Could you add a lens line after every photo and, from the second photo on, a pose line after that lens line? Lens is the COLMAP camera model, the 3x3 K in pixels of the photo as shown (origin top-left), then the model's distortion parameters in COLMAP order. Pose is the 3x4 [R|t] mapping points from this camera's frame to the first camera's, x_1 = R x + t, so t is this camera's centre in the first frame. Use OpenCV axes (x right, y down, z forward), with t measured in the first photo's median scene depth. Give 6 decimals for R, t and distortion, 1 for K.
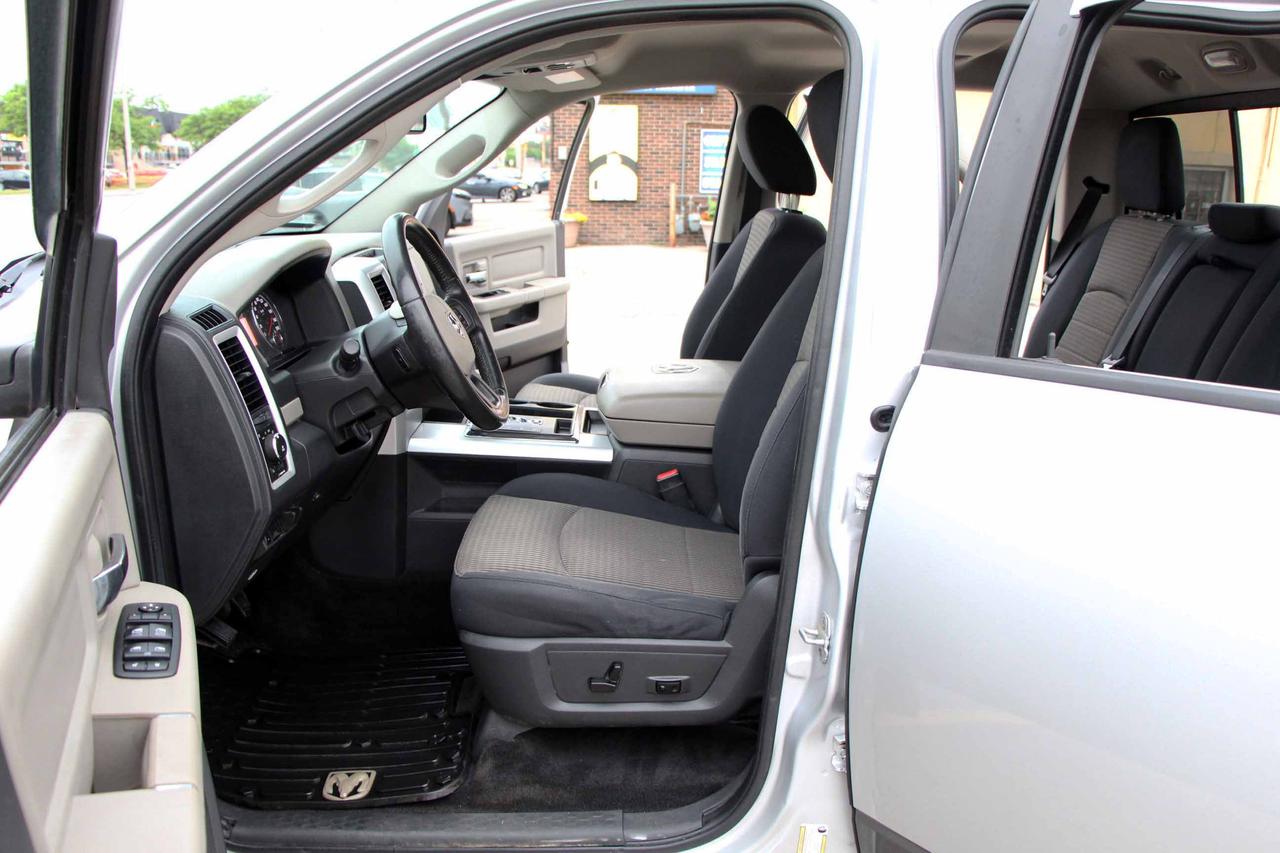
lens RADIAL K [[1074.1, 0, 640.0], [0, 1074.1, 426.5], [0, 0, 1]] dist [-0.184116, 0.178096]
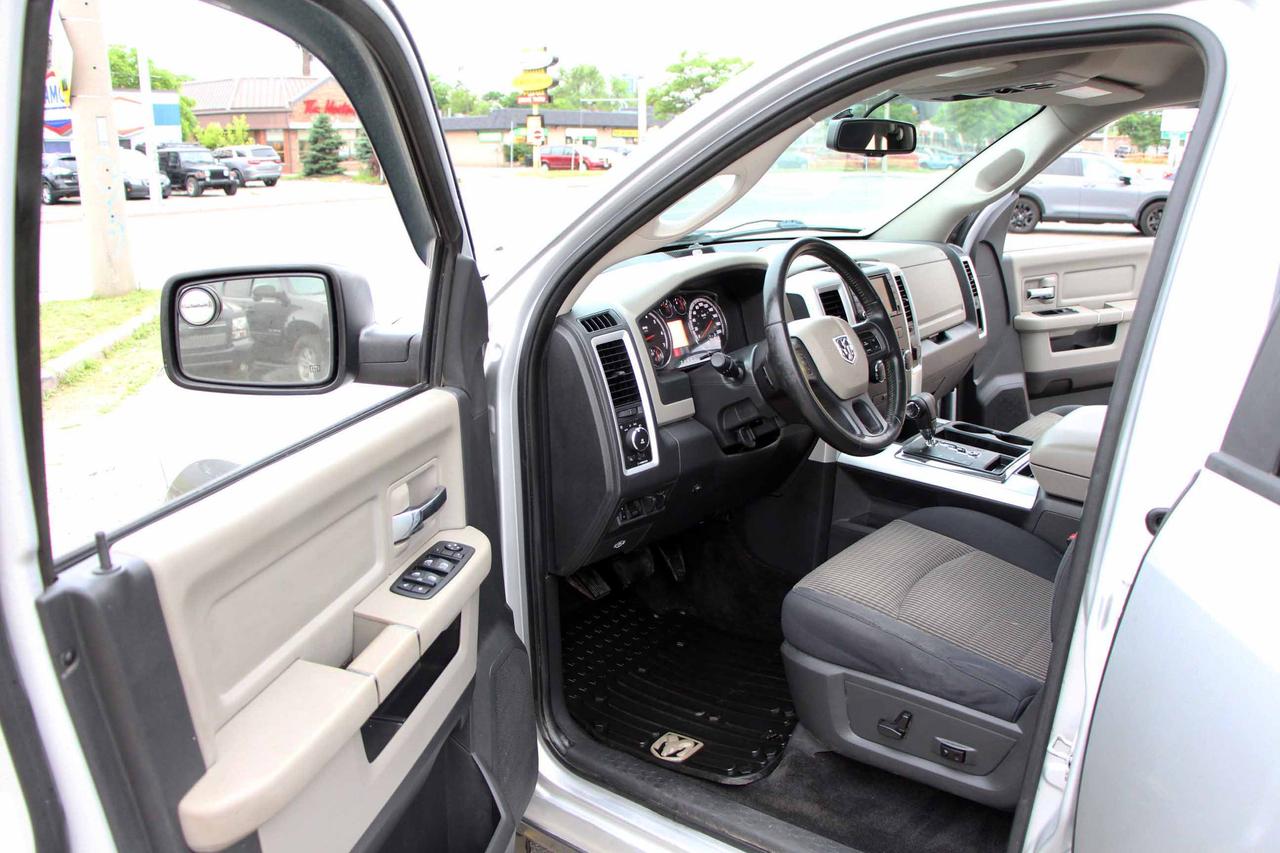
lens RADIAL K [[1074.1, 0, 640.0], [0, 1074.1, 426.5], [0, 0, 1]] dist [-0.184116, 0.178096]
pose [[0.765571, 0.153758, -0.624708, 0.350406], [-0.142452, 0.987431, 0.068462, -0.068049], [0.627383, 0.036579, 0.777852, 0.085711]]
